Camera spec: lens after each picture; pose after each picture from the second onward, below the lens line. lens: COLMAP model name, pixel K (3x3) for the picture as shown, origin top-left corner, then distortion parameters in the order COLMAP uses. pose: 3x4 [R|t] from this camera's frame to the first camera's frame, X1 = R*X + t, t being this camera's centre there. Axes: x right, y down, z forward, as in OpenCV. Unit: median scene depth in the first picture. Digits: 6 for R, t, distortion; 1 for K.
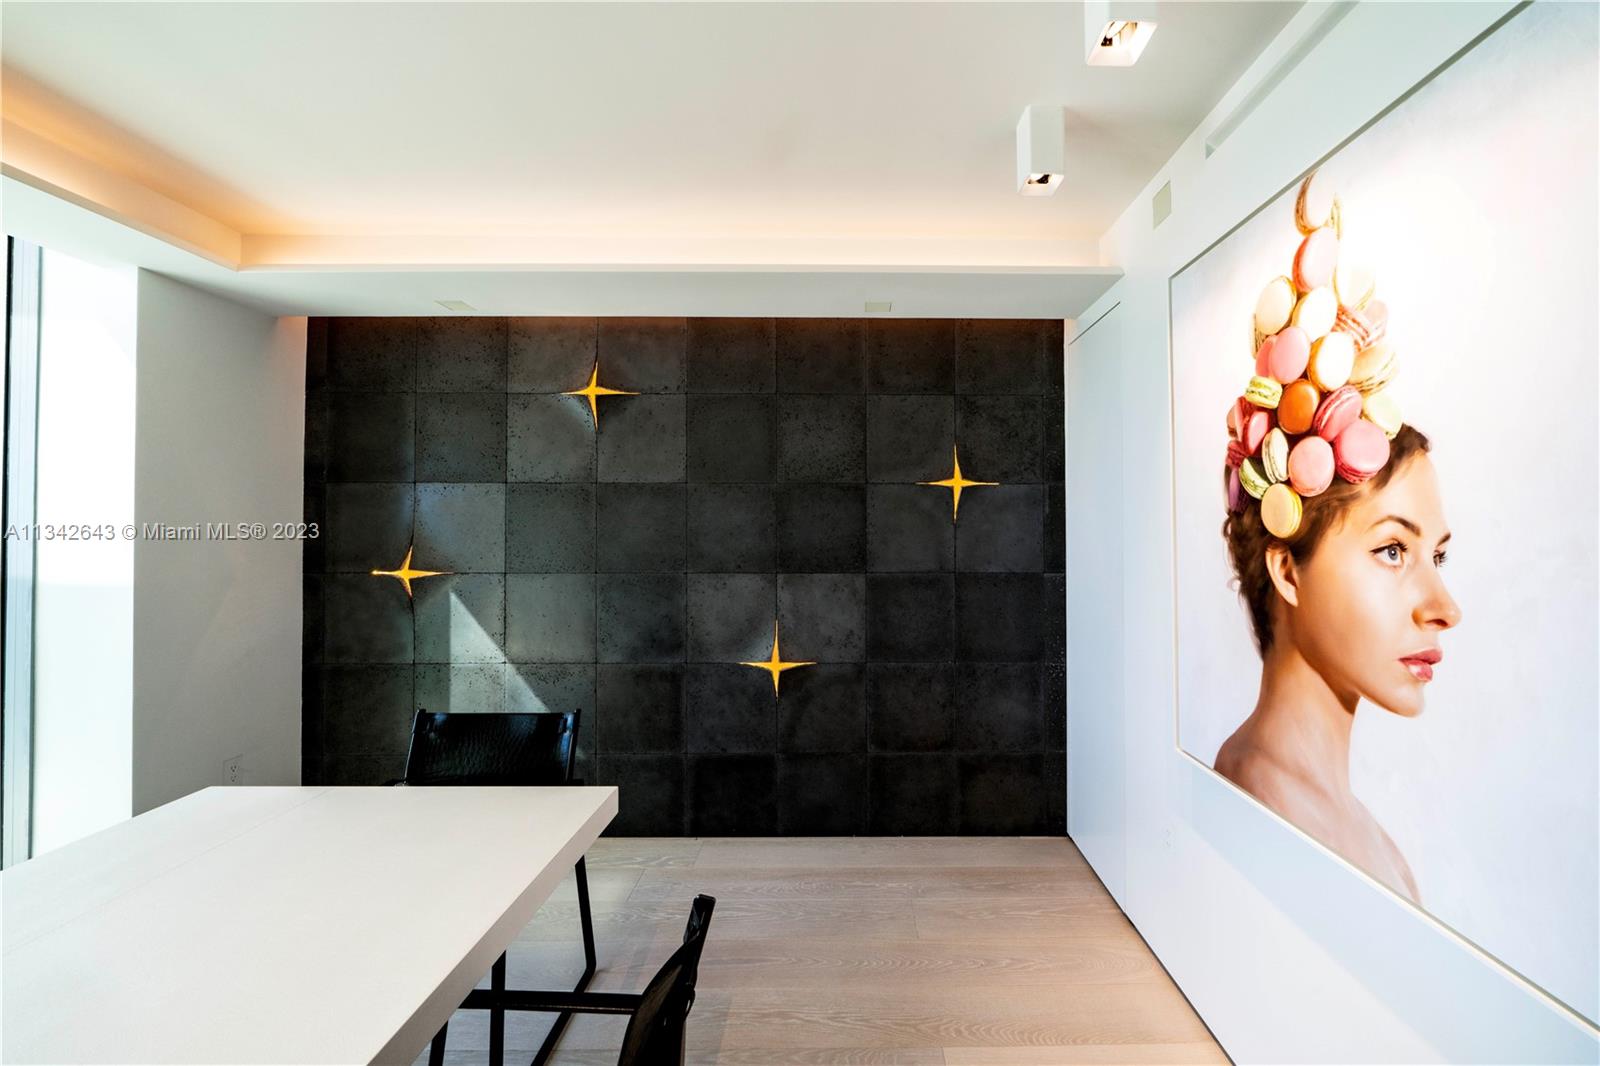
lens RADIAL K [[562.8, 0, 753.5], [0, 562.8, 526.0], [0, 0, 1]] dist [-0.006611, -0.000023]
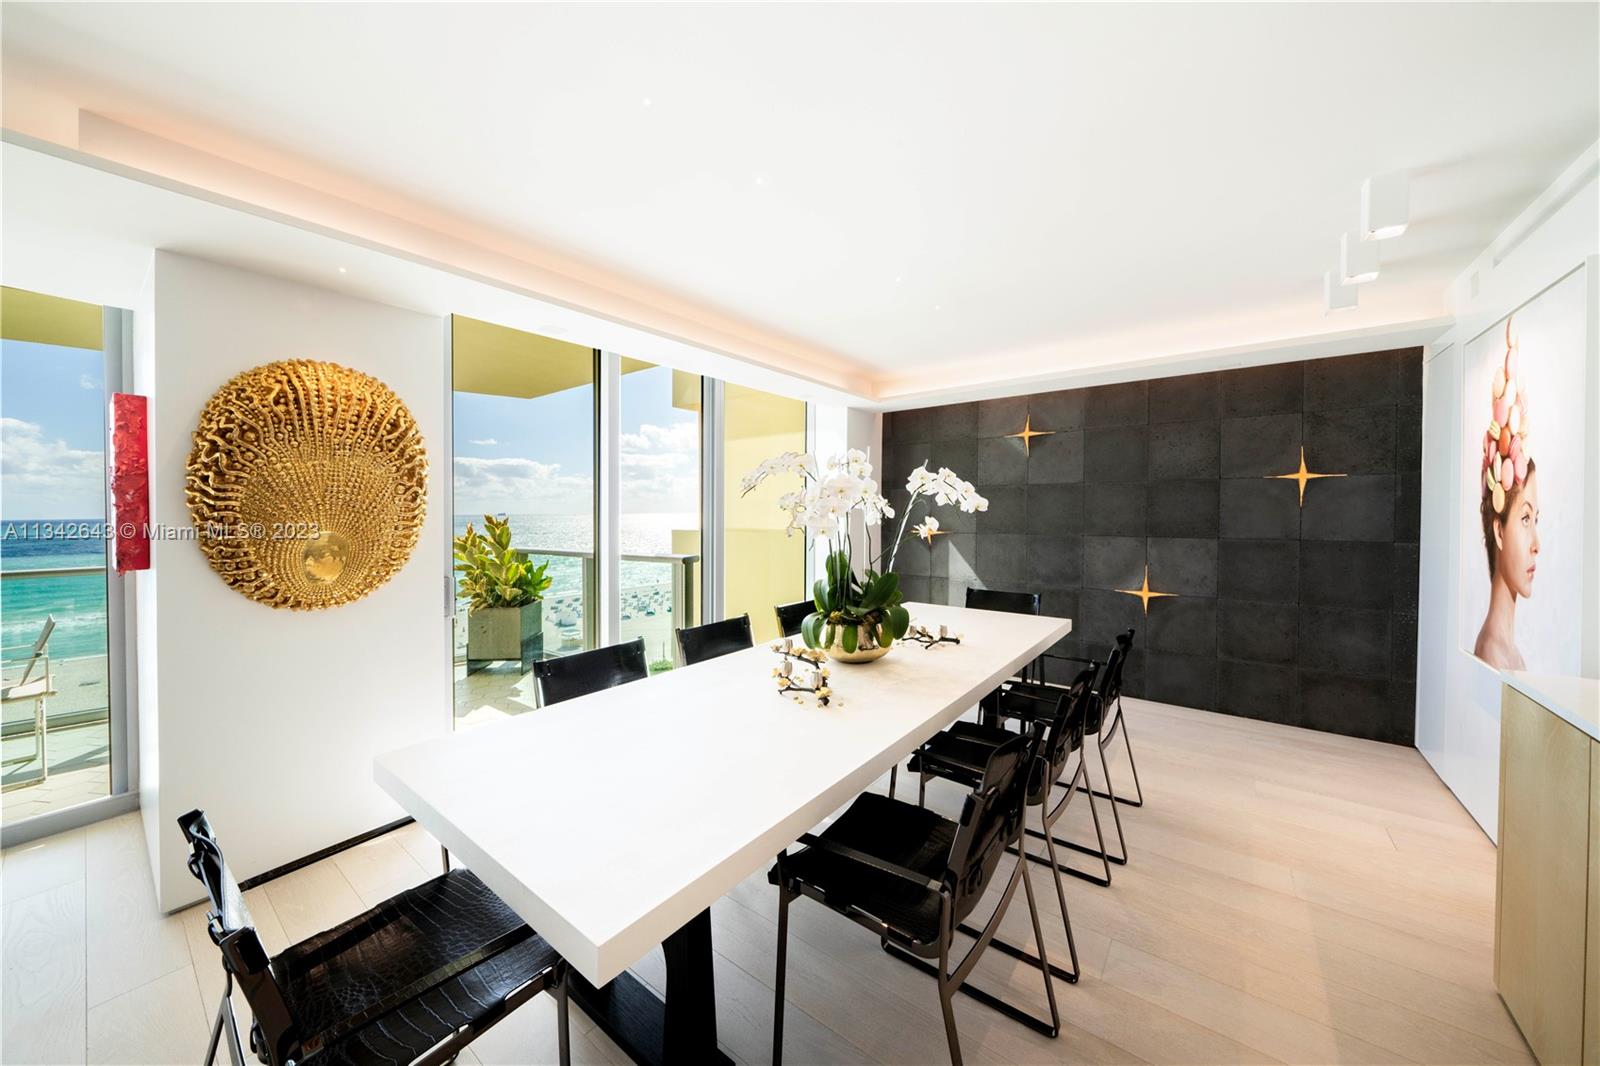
lens RADIAL K [[562.8, 0, 753.5], [0, 562.8, 526.0], [0, 0, 1]] dist [-0.006611, -0.000023]
pose [[0.860035, 0.010086, -0.510135, -0.110105], [0.006734, 0.999493, 0.031114, -0.004963], [0.510190, -0.030194, 0.859532, -0.966357]]
